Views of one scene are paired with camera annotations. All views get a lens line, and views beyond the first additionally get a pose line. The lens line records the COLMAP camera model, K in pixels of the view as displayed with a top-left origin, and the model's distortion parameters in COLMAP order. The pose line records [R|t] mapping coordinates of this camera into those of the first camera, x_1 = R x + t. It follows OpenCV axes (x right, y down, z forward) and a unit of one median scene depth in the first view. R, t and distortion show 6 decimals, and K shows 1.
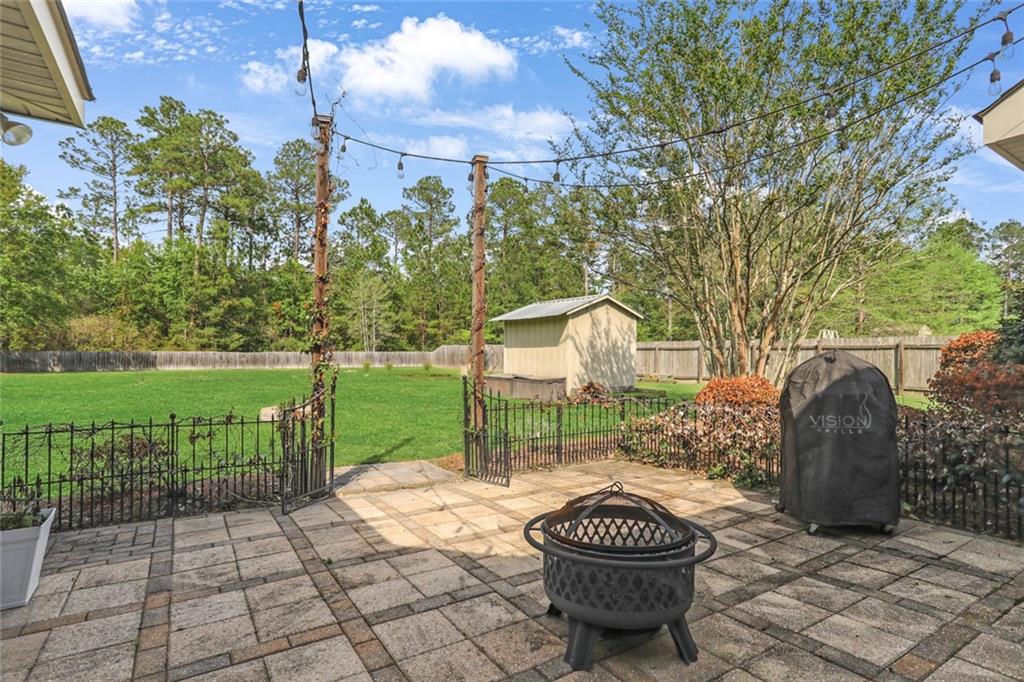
lens RADIAL K [[517.1, 0, 505.7], [0, 517.1, 341.2], [0, 0, 1]] dist [-0.050522, 0.030518]
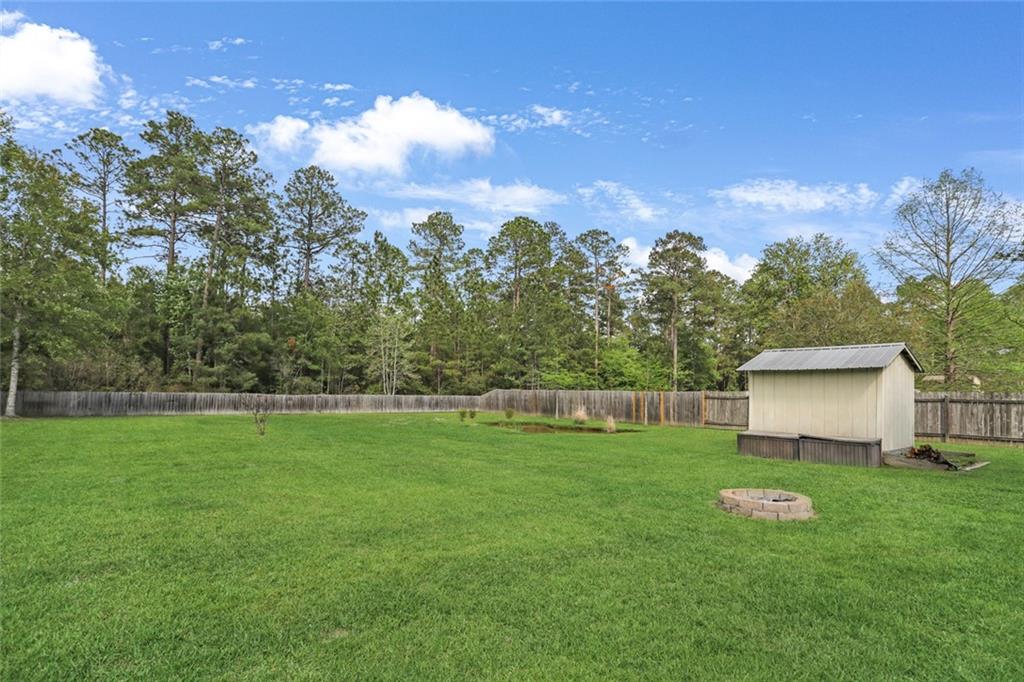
lens RADIAL K [[511.7, 0, 506.7], [0, 511.7, 359.8], [0, 0, 1]] dist [-0.049410, 0.029467]
pose [[0.995149, 0.017952, 0.096728, -0.143934], [-0.013856, 0.998985, -0.042852, -0.004039], [-0.097399, 0.041304, 0.994388, 0.057143]]
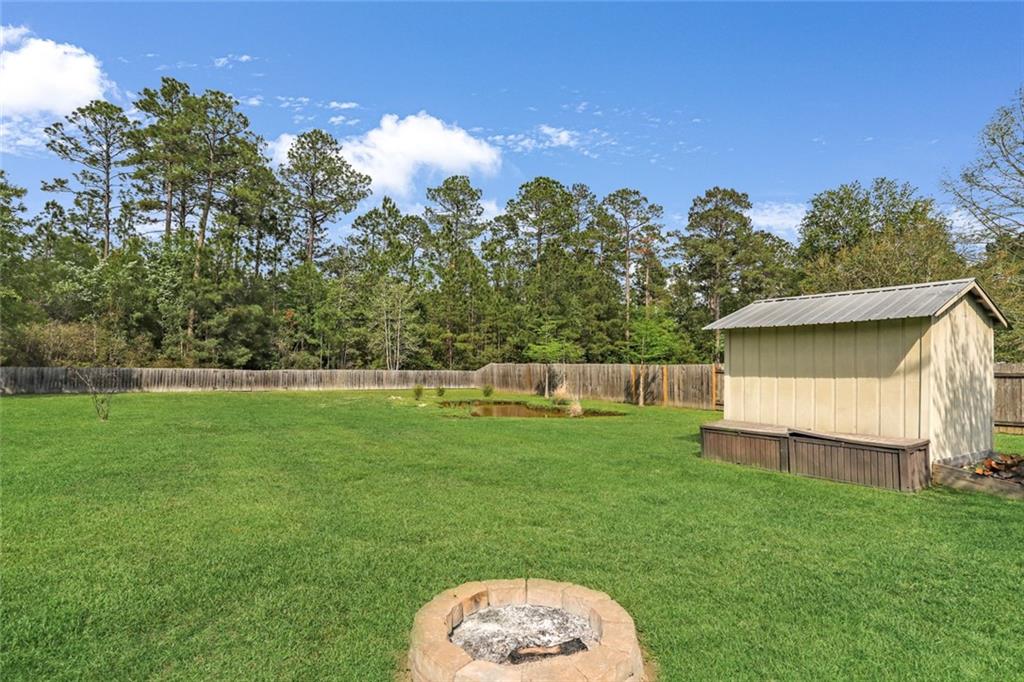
lens RADIAL K [[517.1, 0, 505.7], [0, 517.1, 341.2], [0, 0, 1]] dist [-0.050522, 0.030518]
pose [[0.999959, 0.008654, -0.002542, -0.071995], [-0.008727, 0.999514, -0.029926, -0.001822], [0.002281, 0.029947, 0.999549, 0.125731]]
